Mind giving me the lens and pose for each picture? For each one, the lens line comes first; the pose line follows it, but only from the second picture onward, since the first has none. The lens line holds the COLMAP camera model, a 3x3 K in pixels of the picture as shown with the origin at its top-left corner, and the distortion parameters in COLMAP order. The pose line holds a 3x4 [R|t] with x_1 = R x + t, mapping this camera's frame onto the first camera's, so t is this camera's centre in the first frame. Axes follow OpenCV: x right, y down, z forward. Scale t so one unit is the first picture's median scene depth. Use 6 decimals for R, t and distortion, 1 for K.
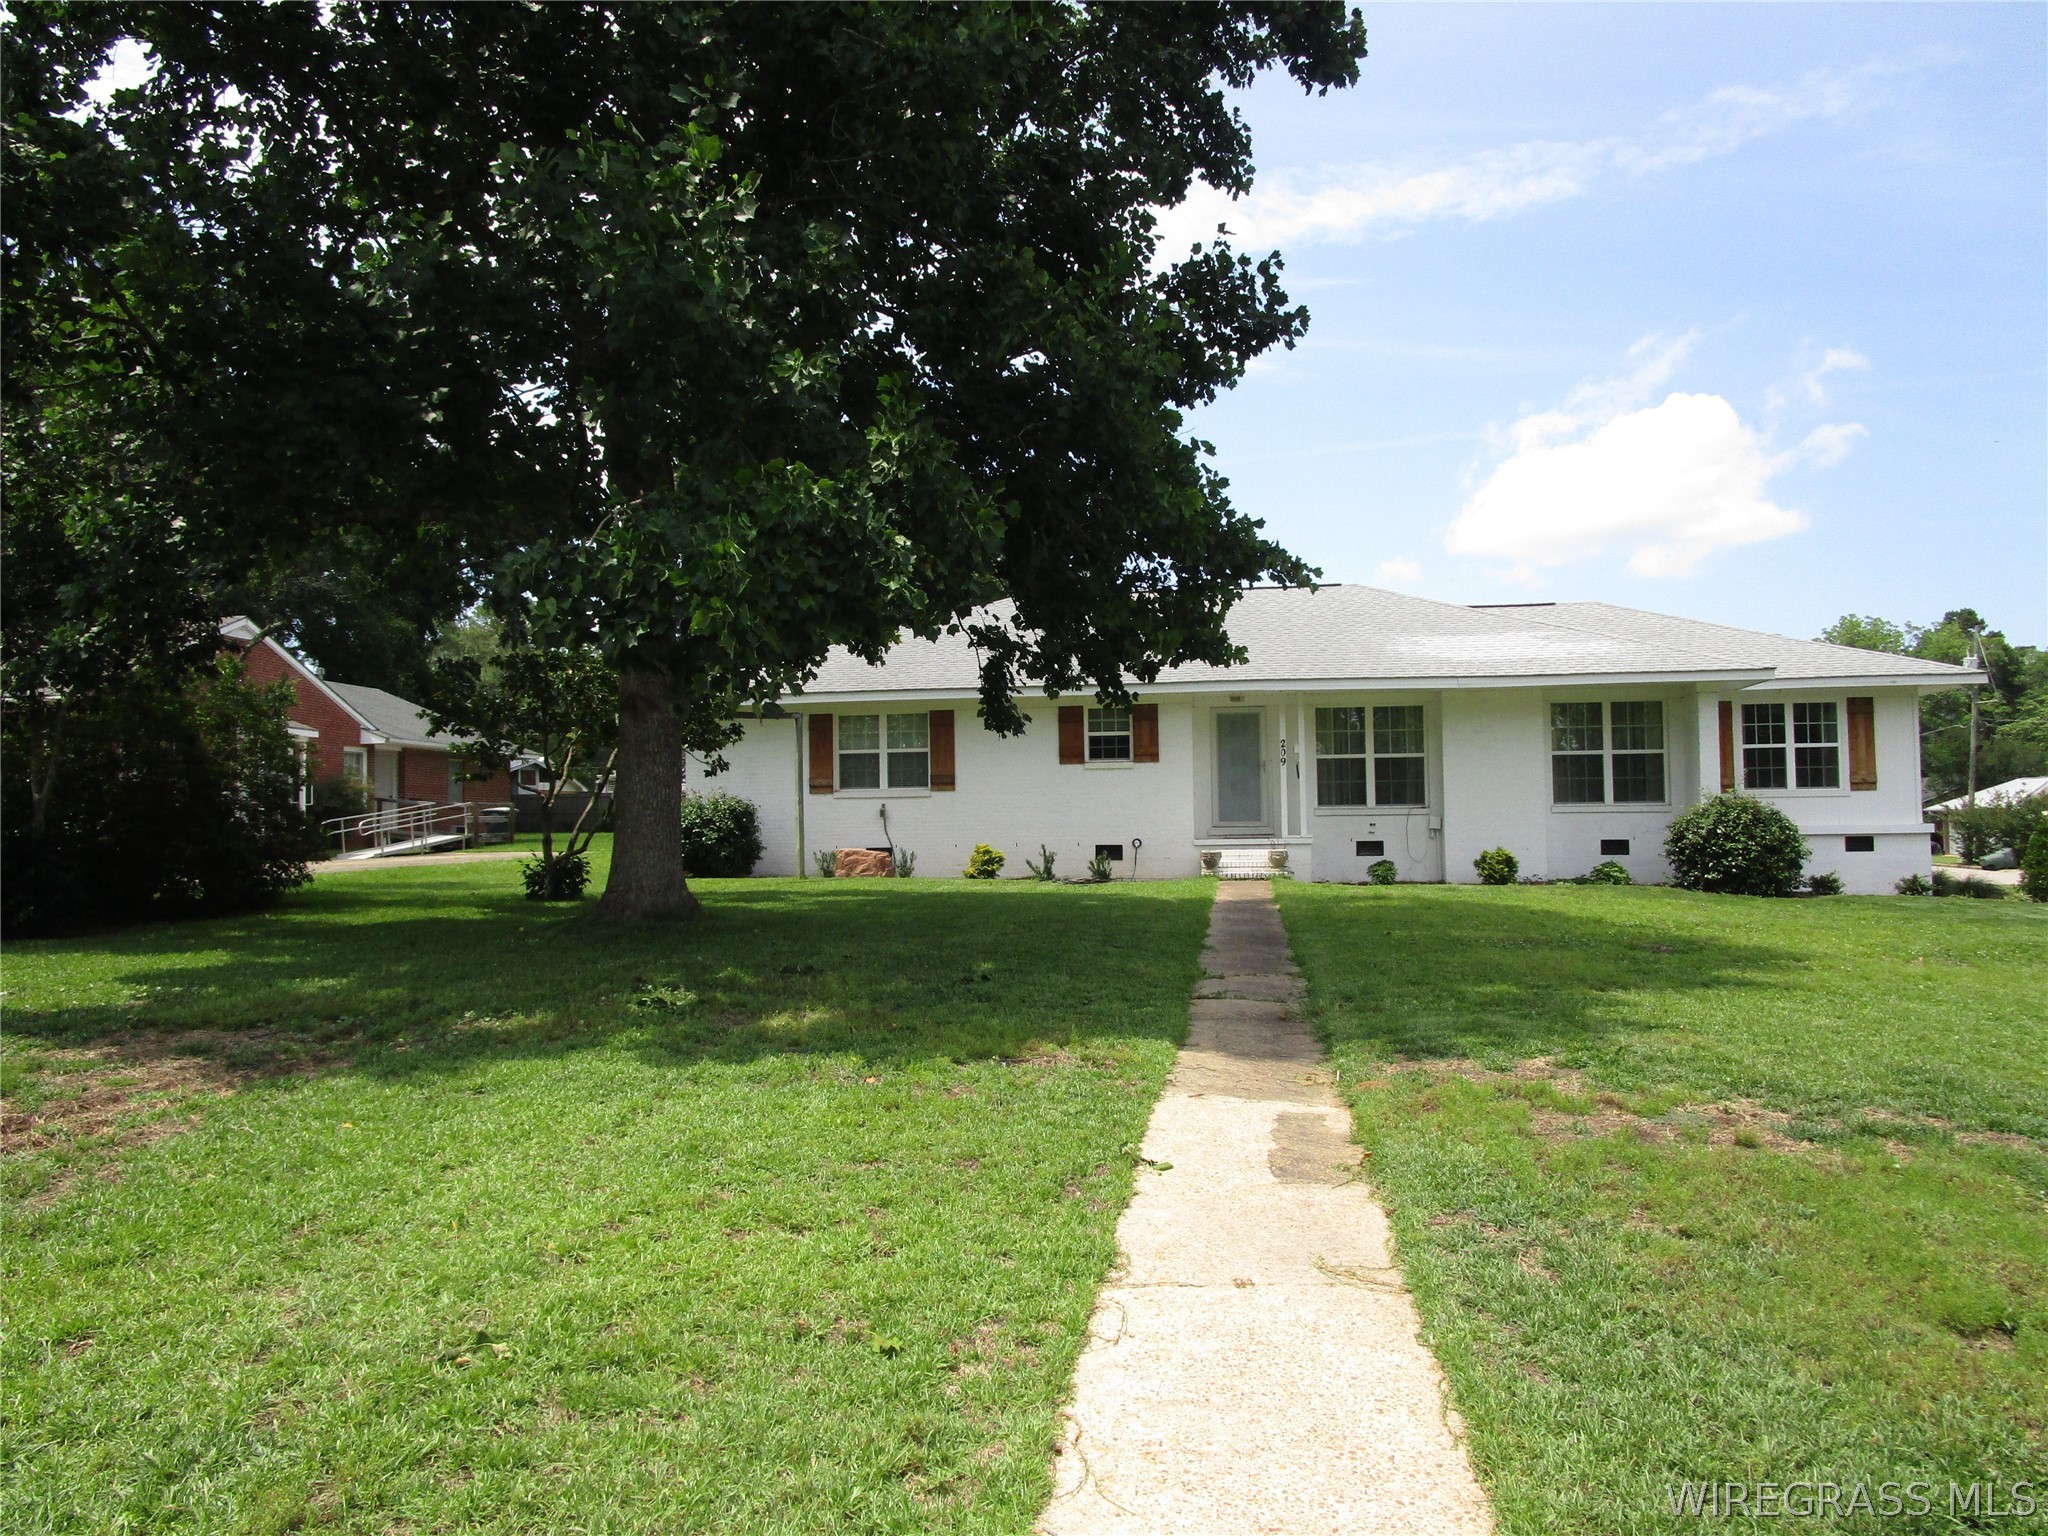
lens RADIAL K [[1491.9, 0, 1024.0], [0, 1491.9, 768.0], [0, 0, 1]] dist [-0.009312, 0.028457]
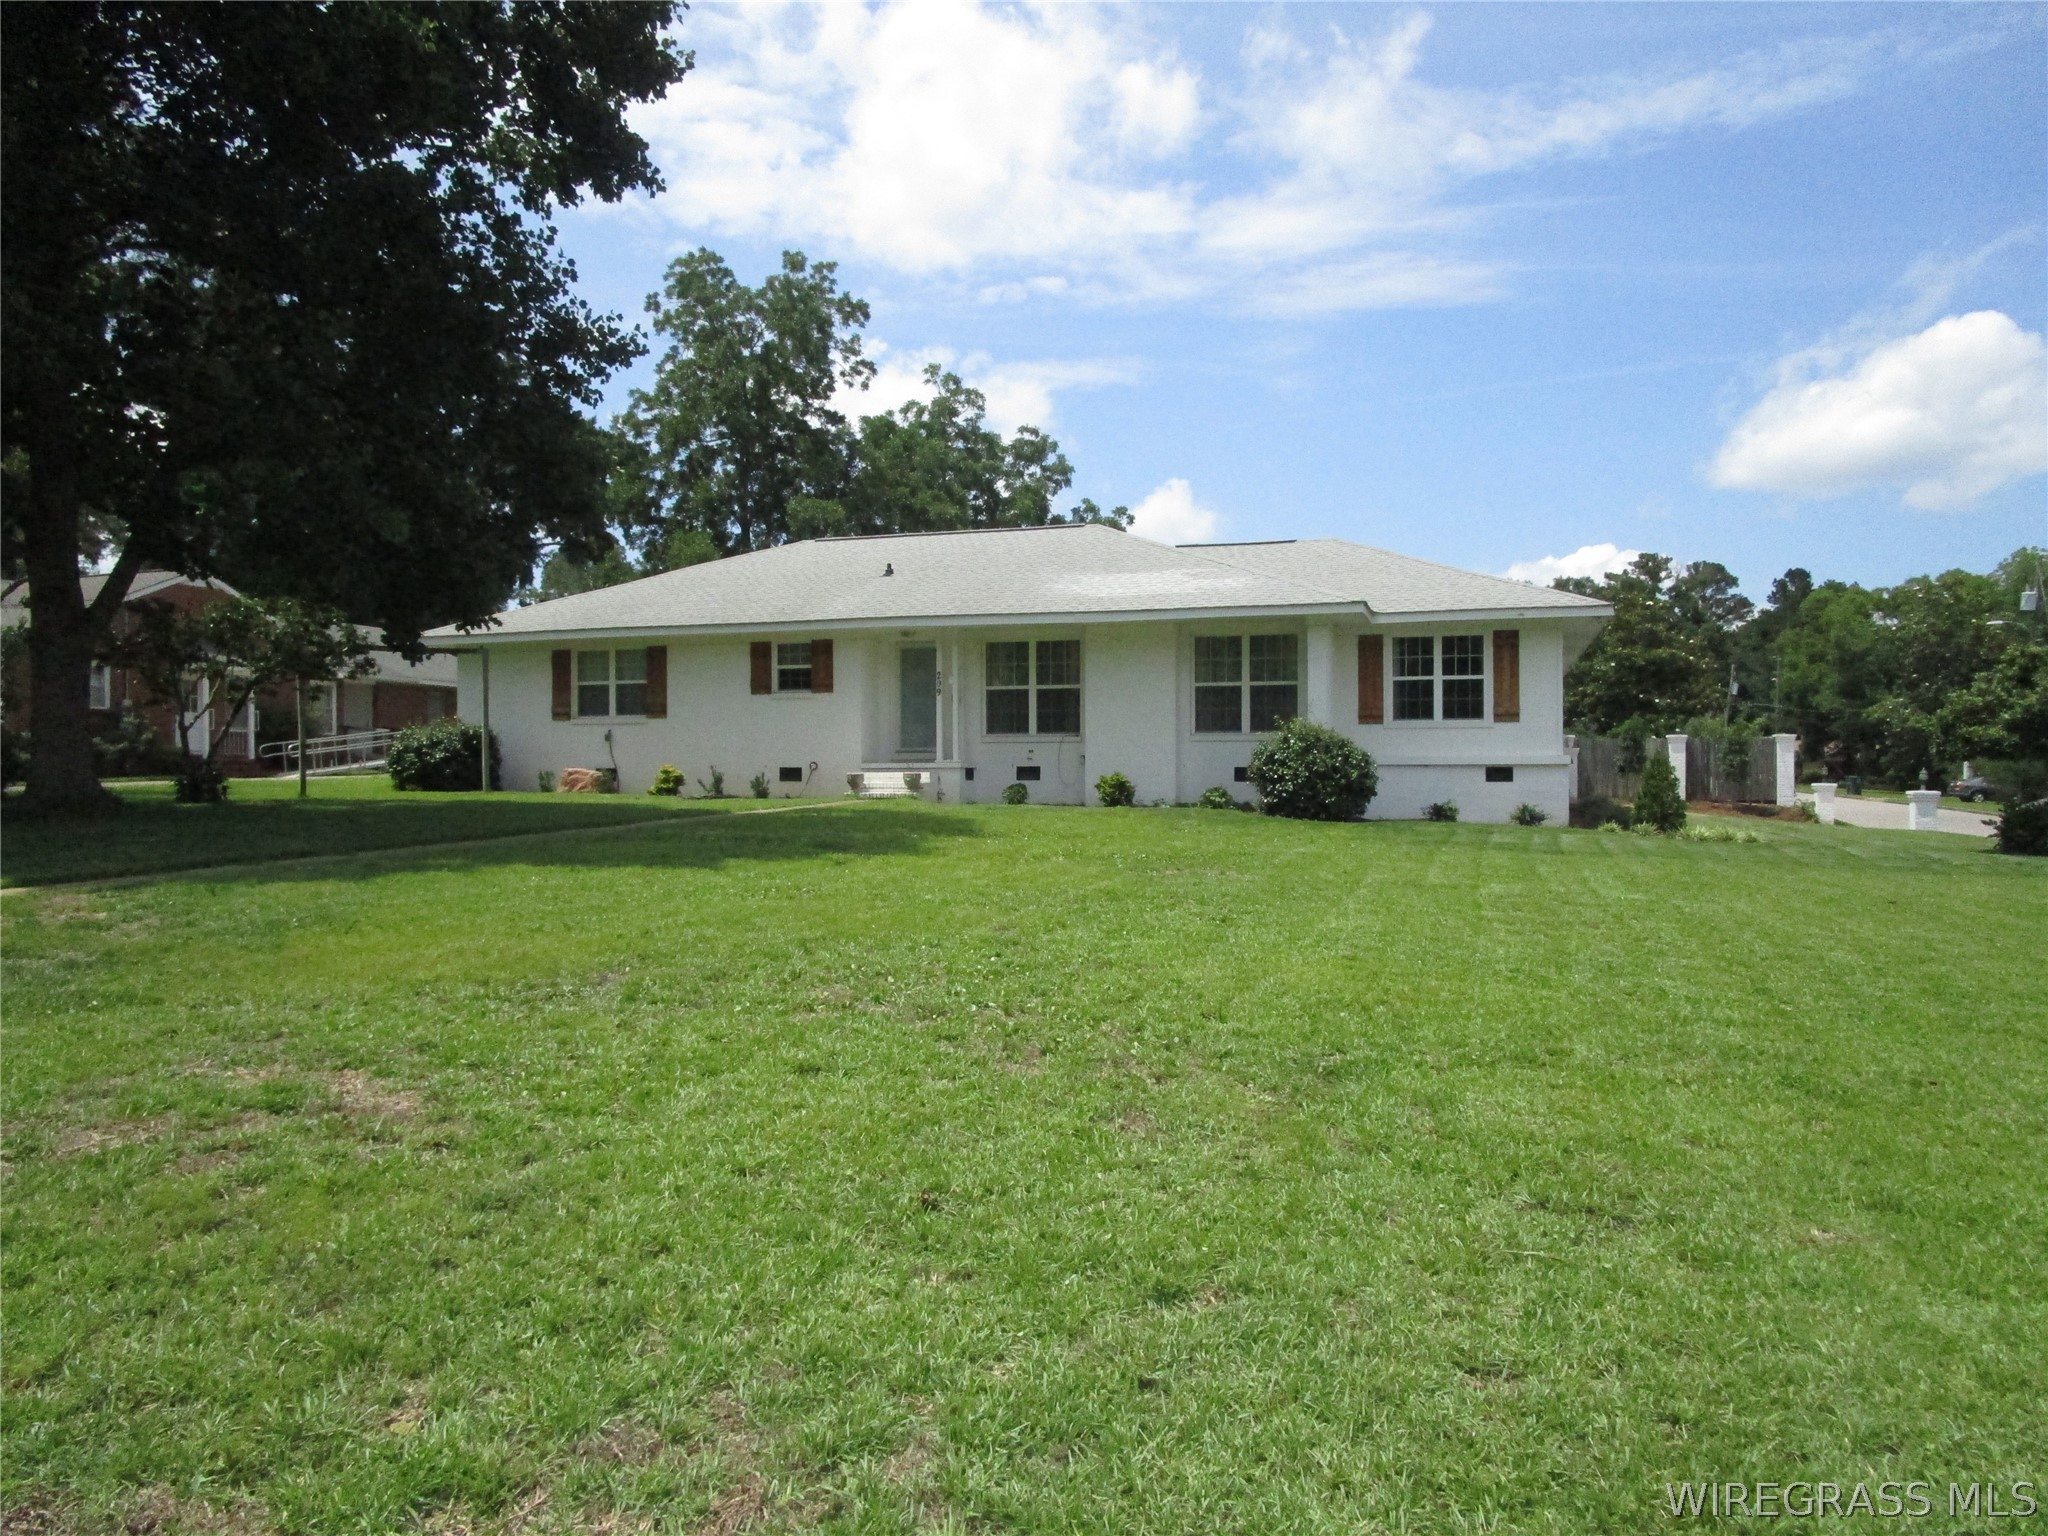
lens RADIAL K [[1464.1, 0, 1024.2], [0, 1464.1, 829.1], [0, 0, 1]] dist [-0.023026, 0.003615]
pose [[0.985535, 0.017525, -0.168566, 0.407050], [-0.004180, 0.996850, 0.079201, 0.010186], [0.169423, -0.077350, 0.982503, -0.044908]]
